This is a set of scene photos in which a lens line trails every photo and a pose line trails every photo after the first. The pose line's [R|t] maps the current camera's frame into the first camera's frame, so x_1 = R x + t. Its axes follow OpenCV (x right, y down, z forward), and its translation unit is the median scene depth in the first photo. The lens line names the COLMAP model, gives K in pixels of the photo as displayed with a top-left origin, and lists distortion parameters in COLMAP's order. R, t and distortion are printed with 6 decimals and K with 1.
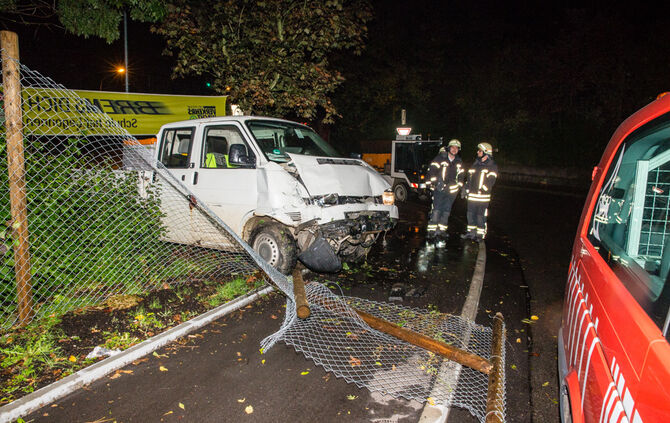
lens RADIAL K [[447.6, 0, 336.4], [0, 447.6, 214.0], [0, 0, 1]] dist [-0.076952, 0.037446]
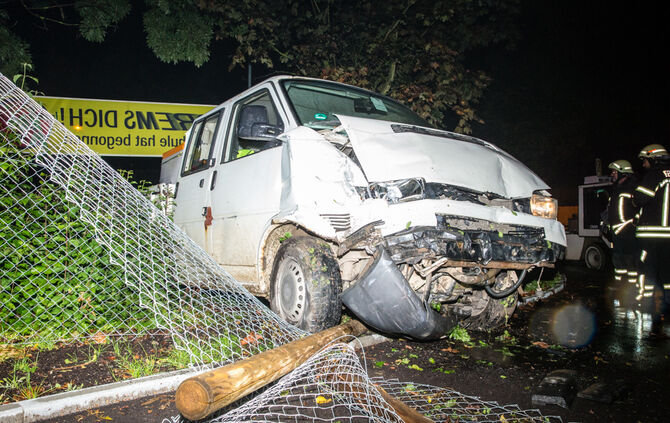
lens RADIAL K [[523.8, 0, 331.0], [0, 523.8, 210.7], [0, 0, 1]] dist [-0.051417, 0.035828]
pose [[0.943695, -0.031004, -0.329362, 0.092308], [-0.024205, 0.986459, -0.162212, 0.085033], [0.329931, 0.161051, 0.930166, 0.392194]]
